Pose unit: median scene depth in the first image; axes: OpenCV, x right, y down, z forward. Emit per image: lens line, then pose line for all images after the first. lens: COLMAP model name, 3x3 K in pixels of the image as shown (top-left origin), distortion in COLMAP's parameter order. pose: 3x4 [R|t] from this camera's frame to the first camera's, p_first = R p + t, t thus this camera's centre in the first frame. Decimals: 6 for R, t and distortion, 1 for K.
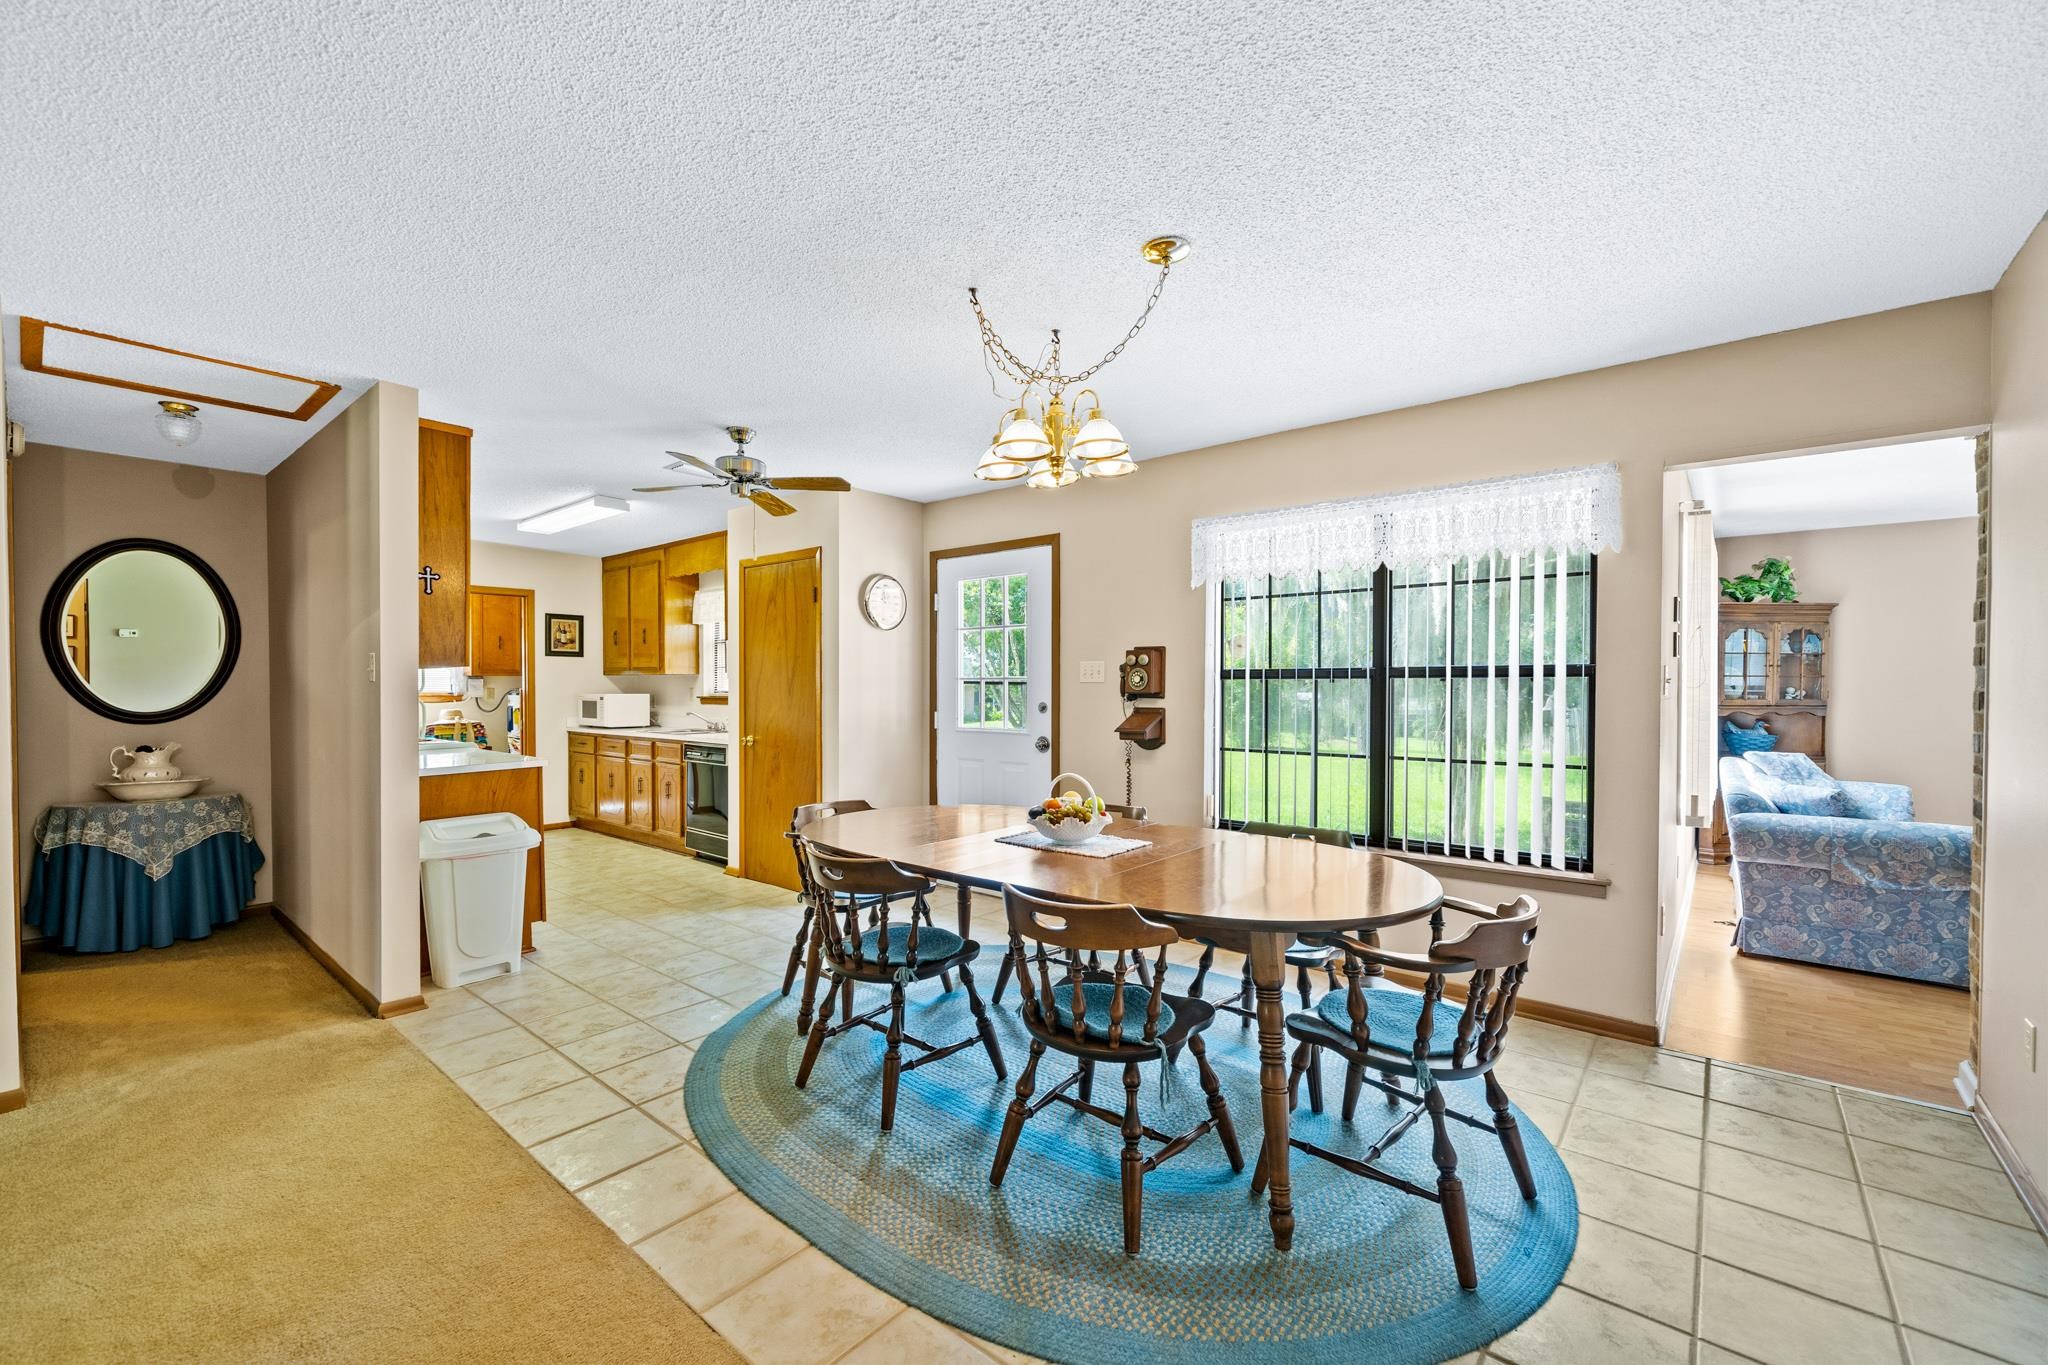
lens RADIAL K [[835.6, 0, 1012.3], [0, 835.6, 695.7], [0, 0, 1]] dist [0.003546, 0.000119]
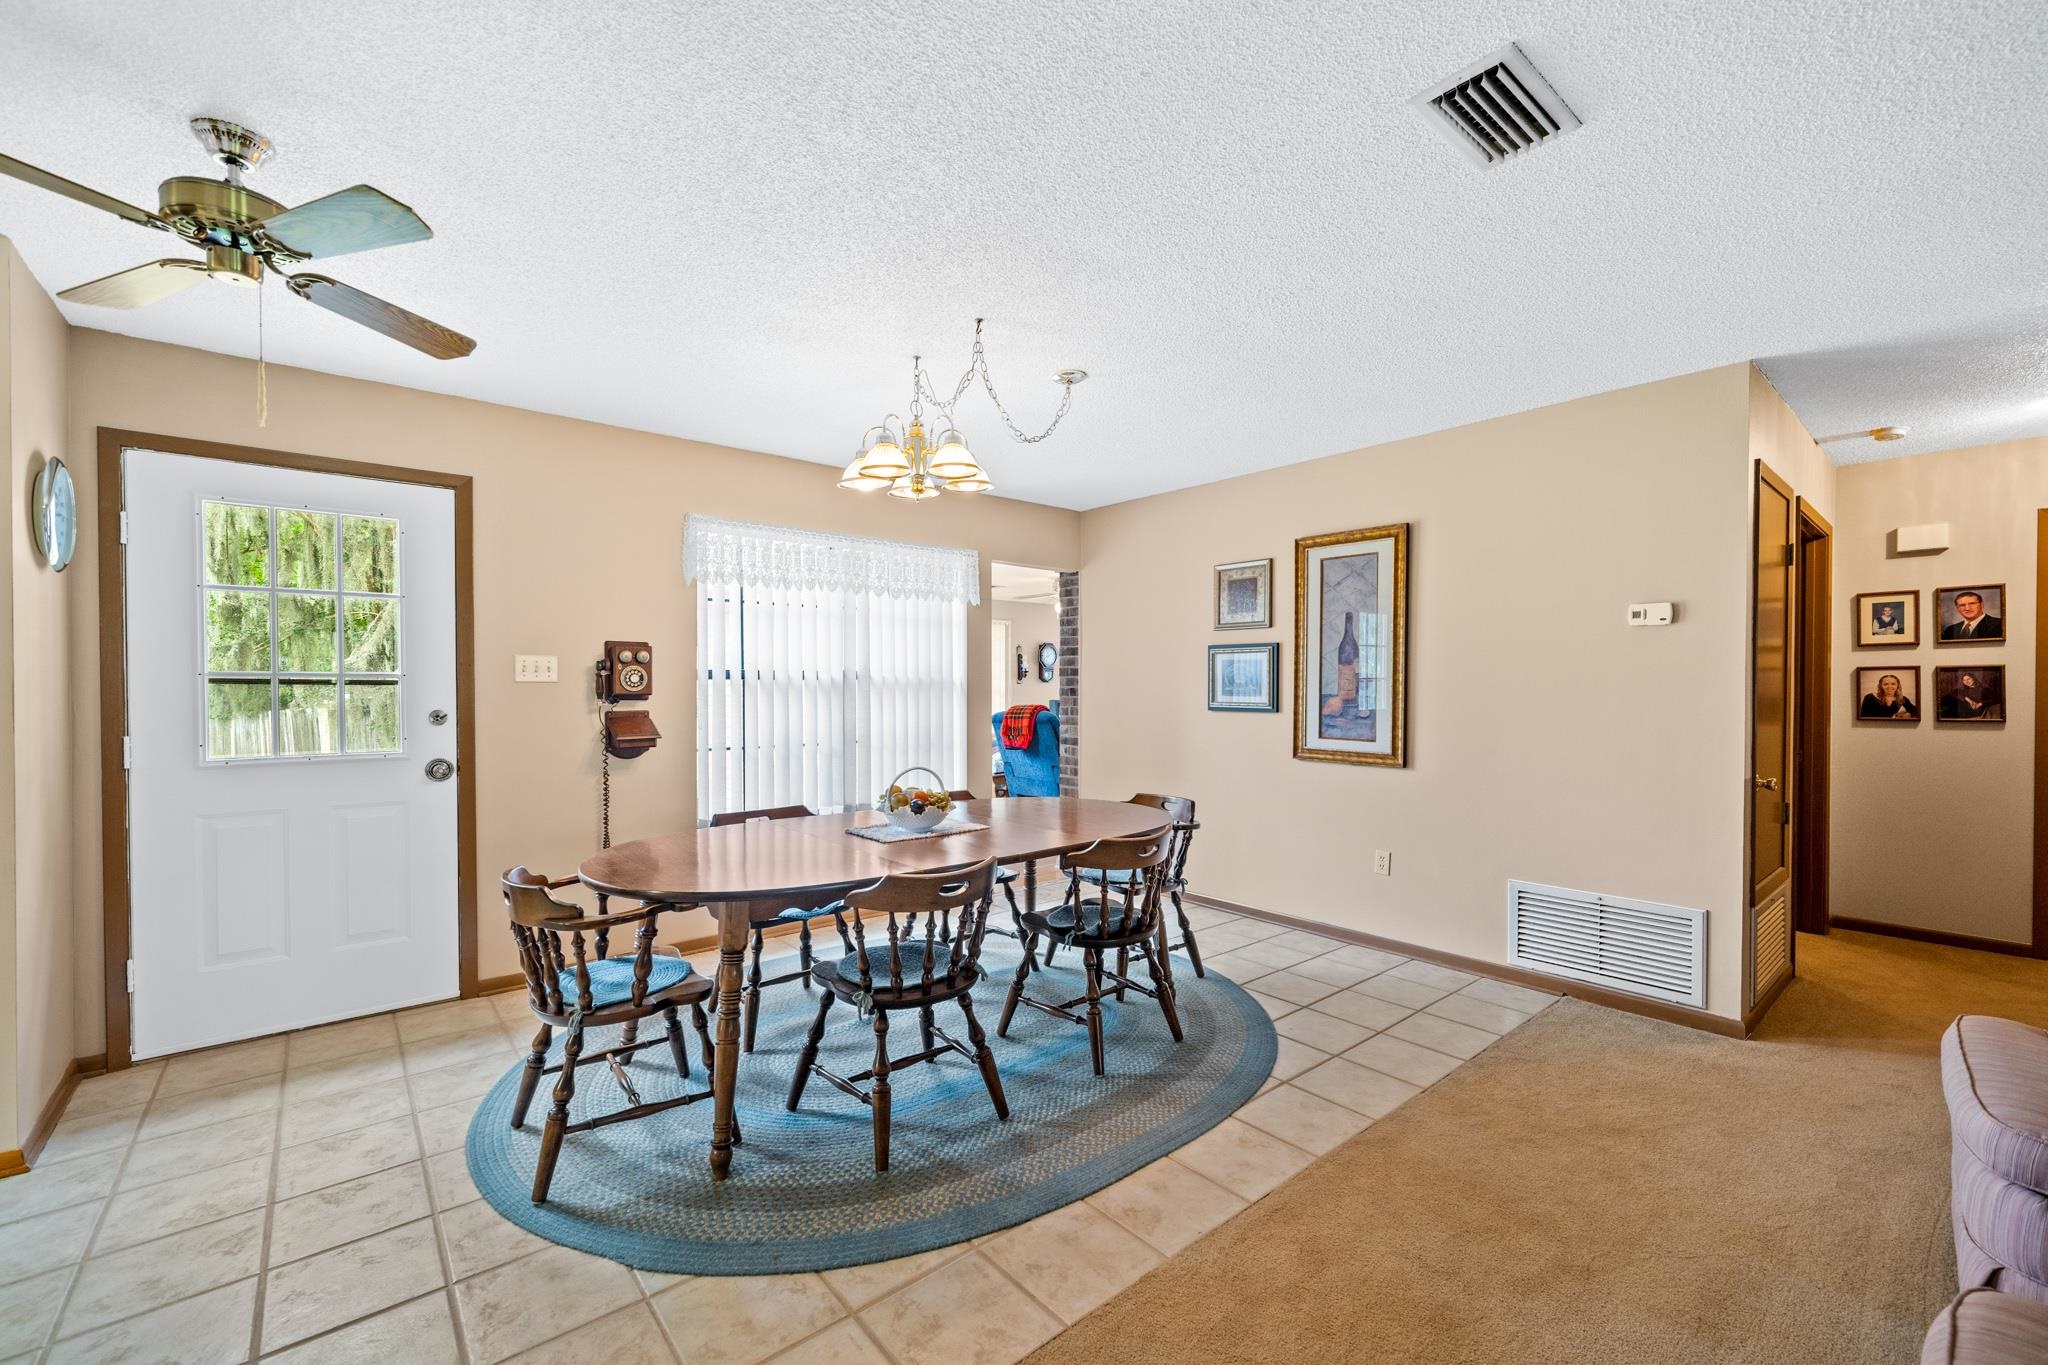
lens RADIAL K [[835.6, 0, 1021.5], [0, 835.6, 692.2], [0, 0, 1]] dist [0.003546, 0.000119]
pose [[0.170873, -0.009010, 0.985252, -0.438039], [0.014592, 0.999872, 0.006613, -0.003700], [-0.985185, 0.013247, 0.170982, 0.301884]]
